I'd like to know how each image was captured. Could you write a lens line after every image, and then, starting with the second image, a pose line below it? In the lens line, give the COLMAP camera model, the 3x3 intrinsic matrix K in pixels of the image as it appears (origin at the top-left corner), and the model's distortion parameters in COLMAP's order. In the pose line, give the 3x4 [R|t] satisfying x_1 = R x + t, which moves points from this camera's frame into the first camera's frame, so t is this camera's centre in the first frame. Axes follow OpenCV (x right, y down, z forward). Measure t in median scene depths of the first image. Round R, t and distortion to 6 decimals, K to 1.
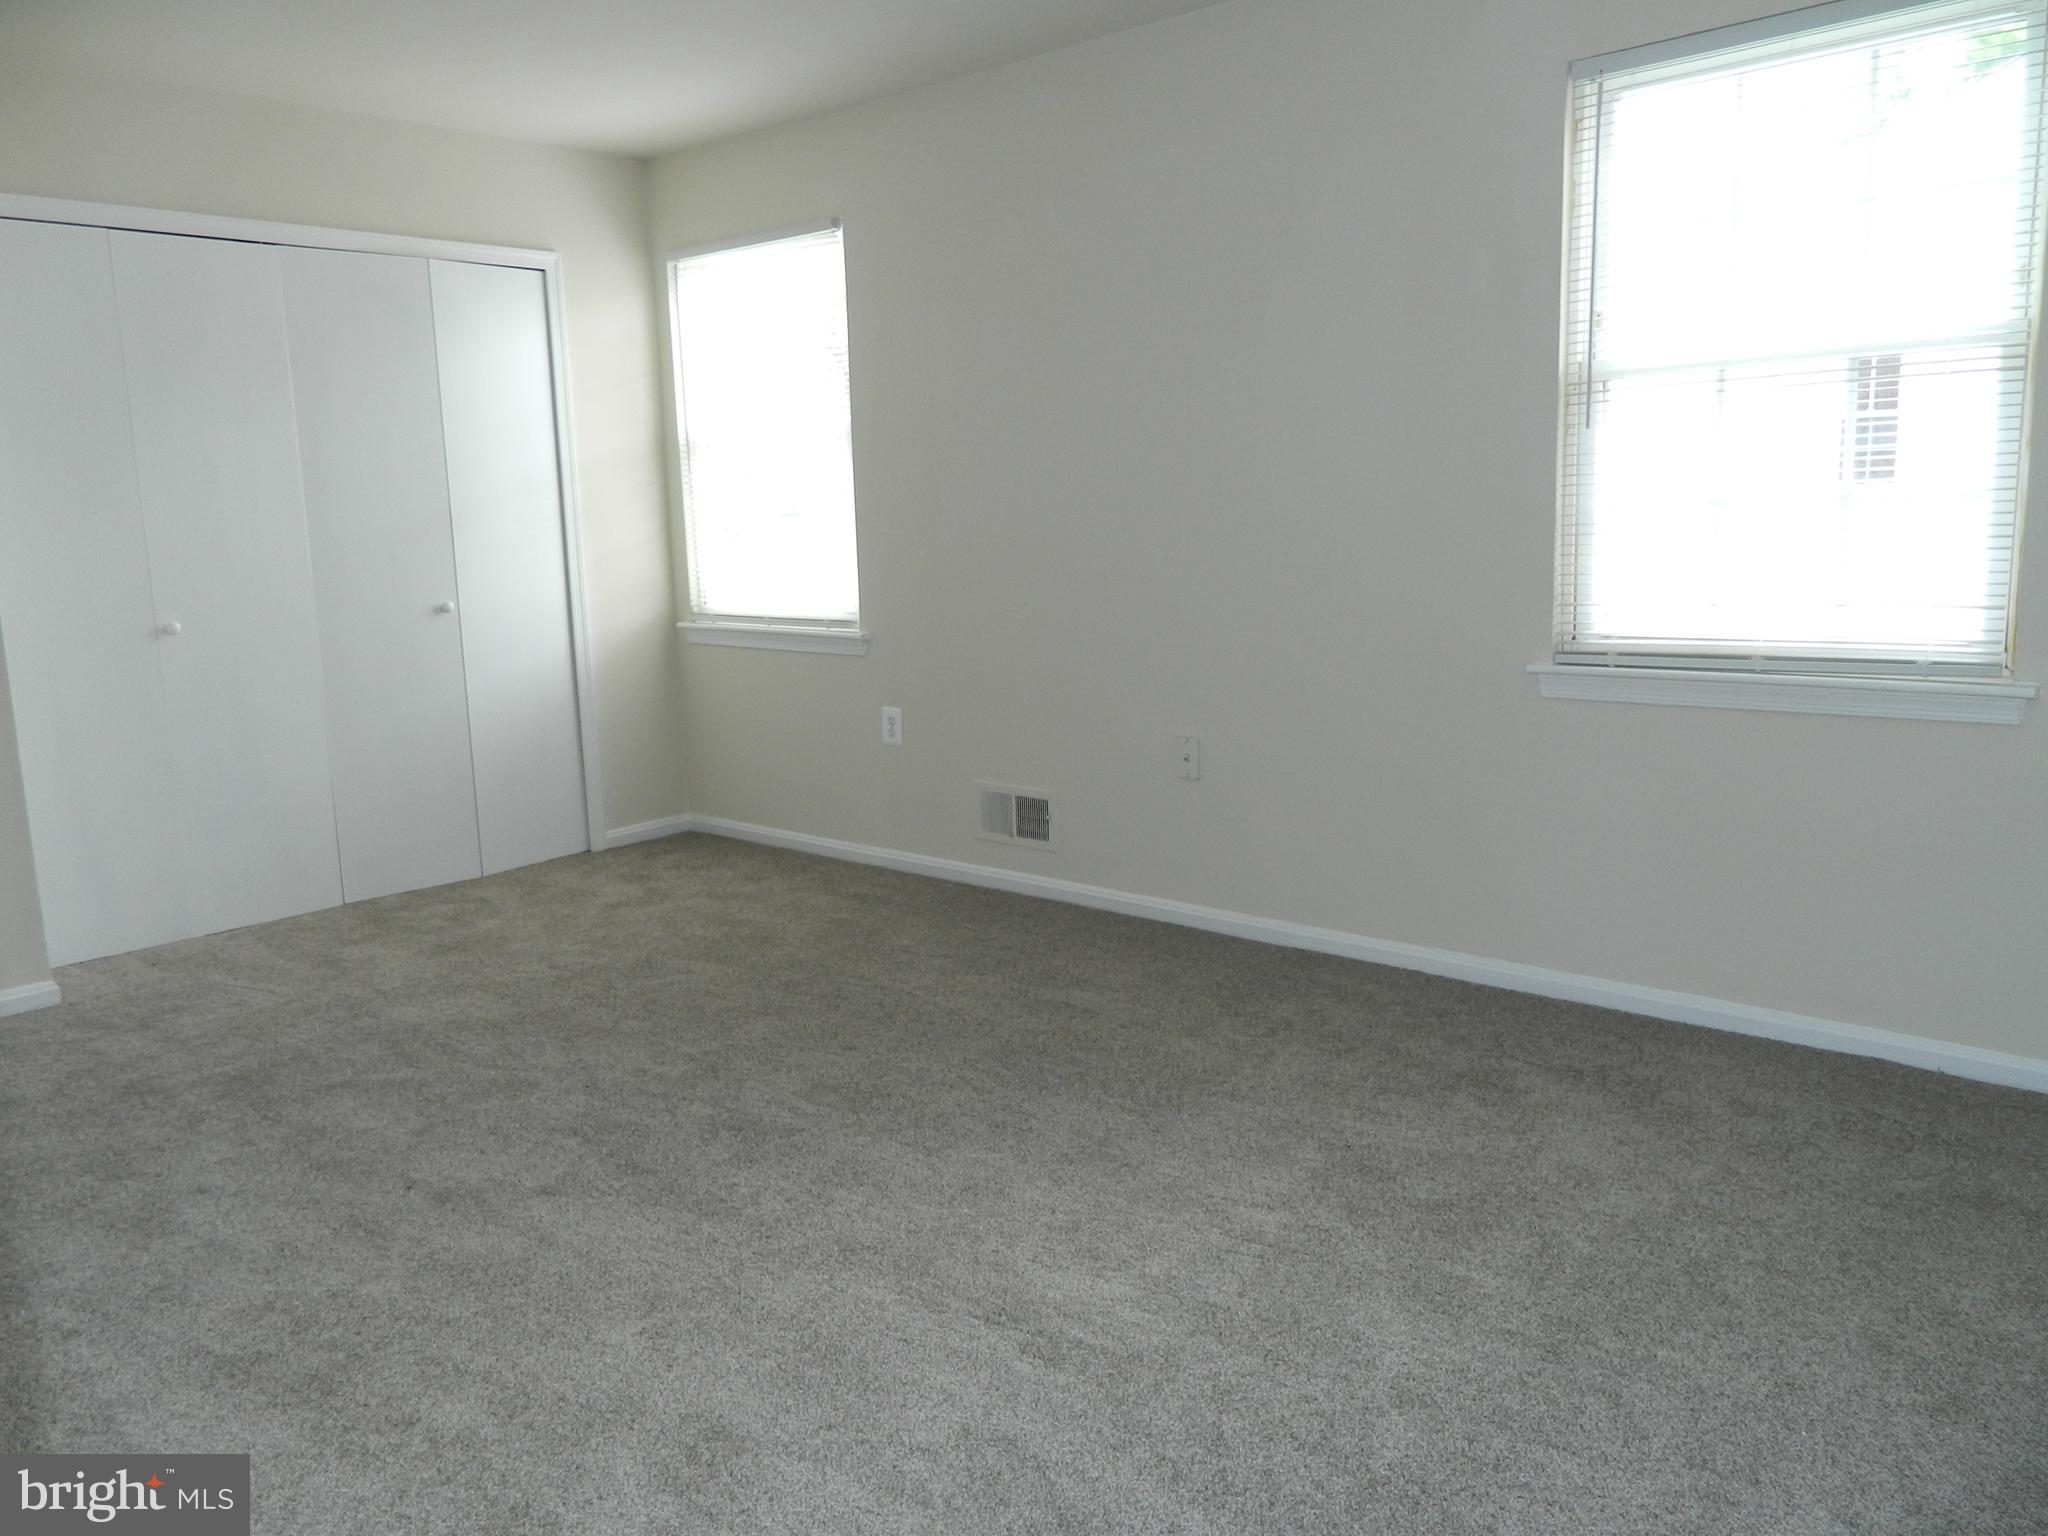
lens RADIAL K [[1521.5, 0, 1024.0], [0, 1521.5, 768.0], [0, 0, 1]] dist [0.007083, 0.003990]
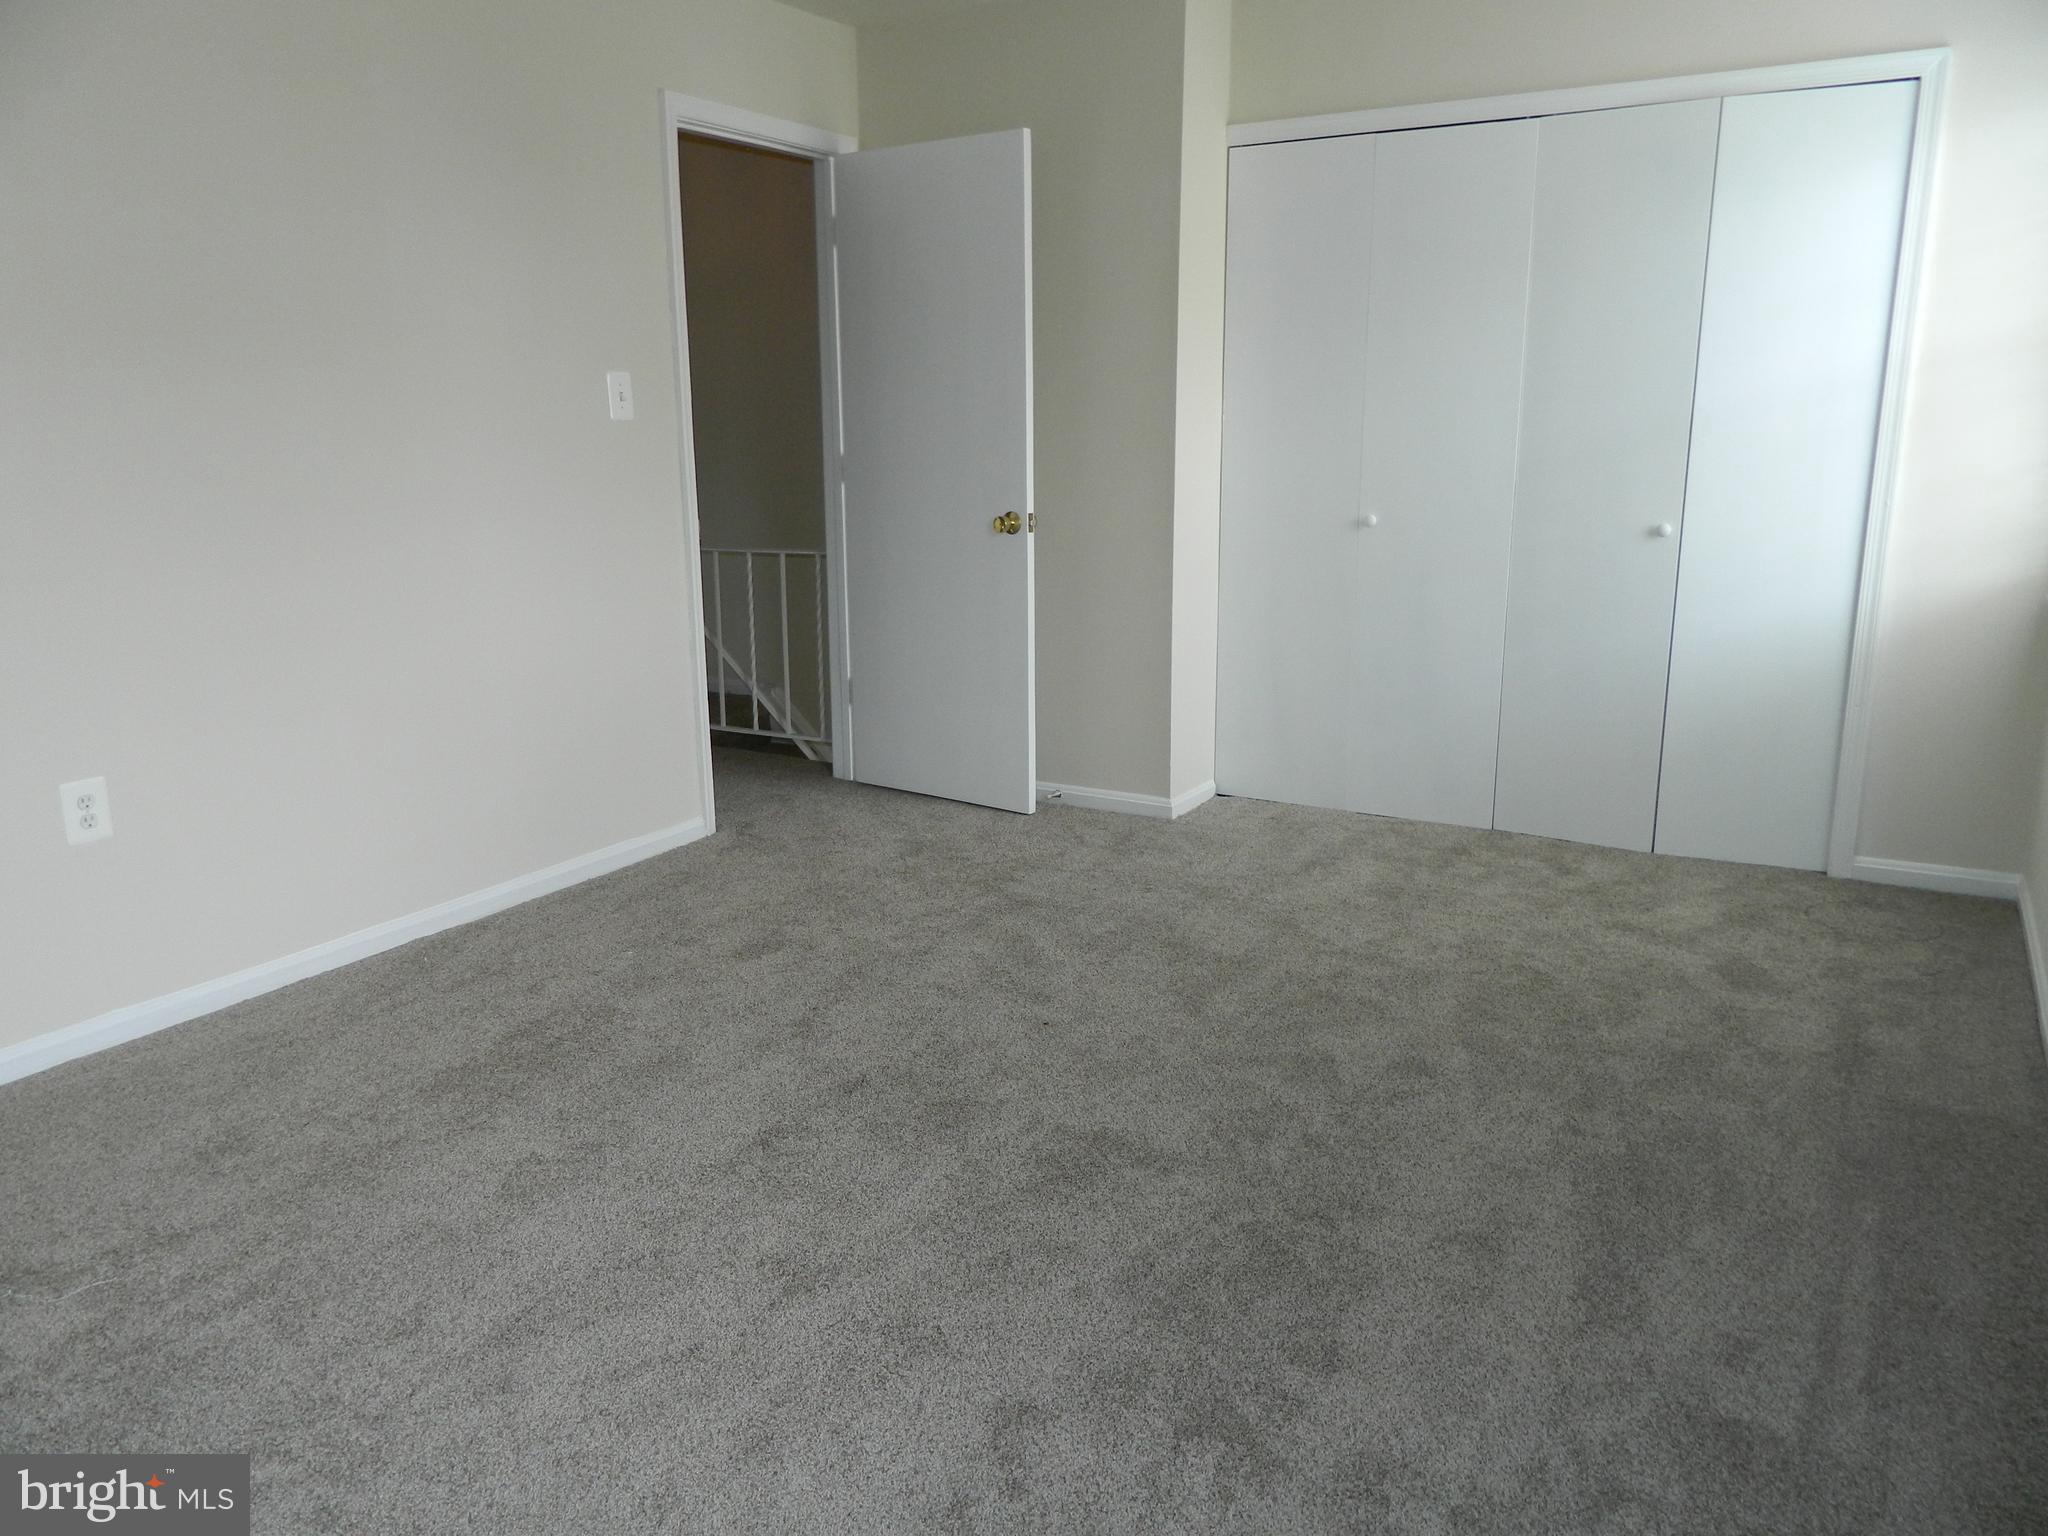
lens RADIAL K [[1521.5, 0, 1024.0], [0, 1521.5, 768.0], [0, 0, 1]] dist [0.007083, 0.003990]
pose [[0.197543, 0.247000, -0.948666, 0.443906], [-0.177470, 0.960757, 0.213193, -0.113158], [0.964096, 0.126245, 0.233626, 0.567652]]
